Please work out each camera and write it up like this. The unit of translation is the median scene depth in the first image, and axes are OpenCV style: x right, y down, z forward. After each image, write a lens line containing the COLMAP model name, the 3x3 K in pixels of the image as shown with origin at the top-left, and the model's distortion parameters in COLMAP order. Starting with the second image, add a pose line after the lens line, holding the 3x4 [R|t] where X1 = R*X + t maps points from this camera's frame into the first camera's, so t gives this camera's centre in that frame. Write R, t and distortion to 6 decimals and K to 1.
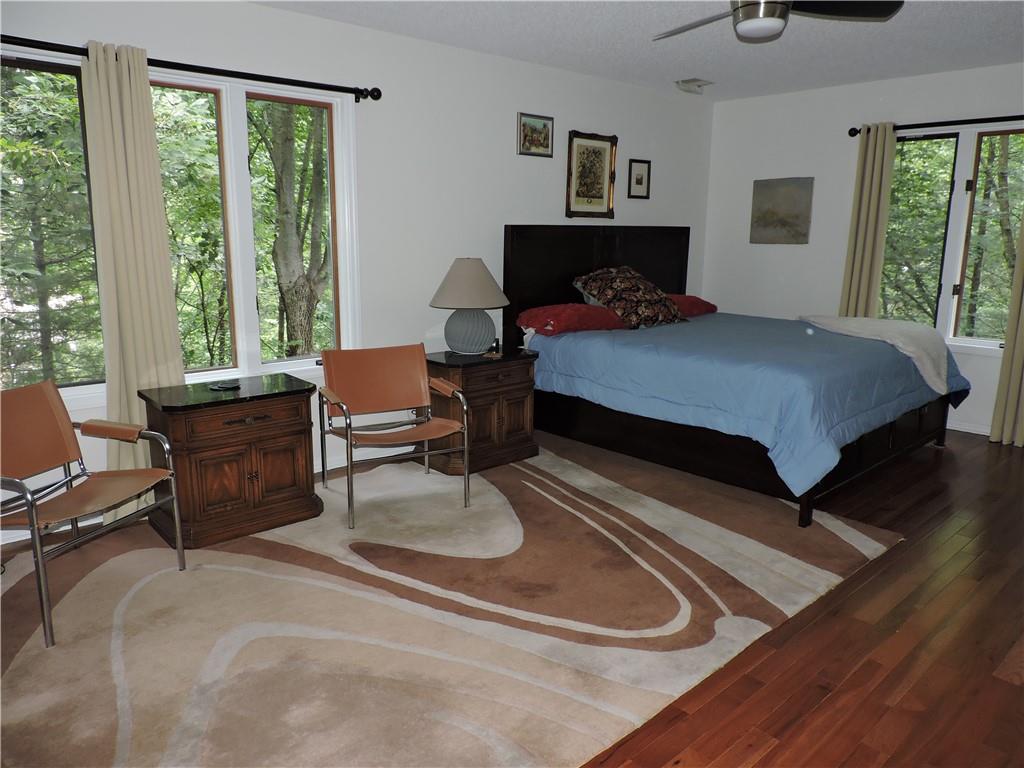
lens RADIAL K [[746.6, 0, 512.0], [0, 746.6, 384.0], [0, 0, 1]] dist [-0.021106, 0.010461]
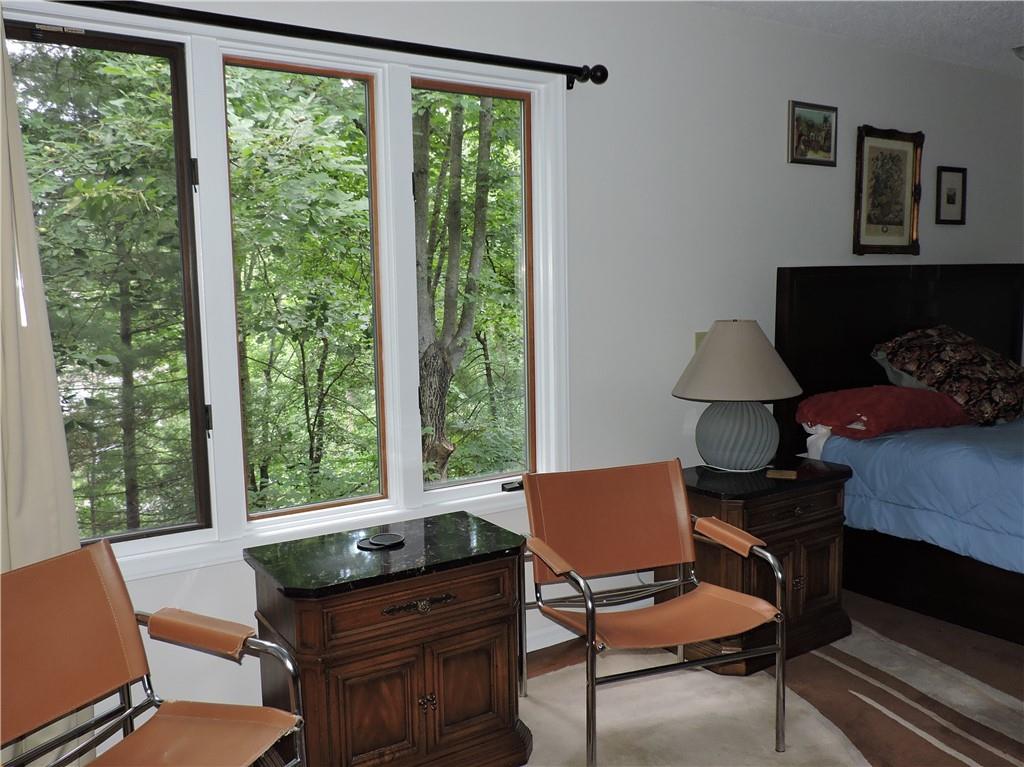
lens RADIAL K [[880.8, 0, 512.0], [0, 880.8, 383.5], [0, 0, 1]] dist [-0.034318, -0.003063]
pose [[0.987769, -0.013937, -0.155297, -0.125484], [-0.000099, 0.995941, -0.090007, -0.045446], [0.155921, 0.088922, 0.983759, 0.228353]]
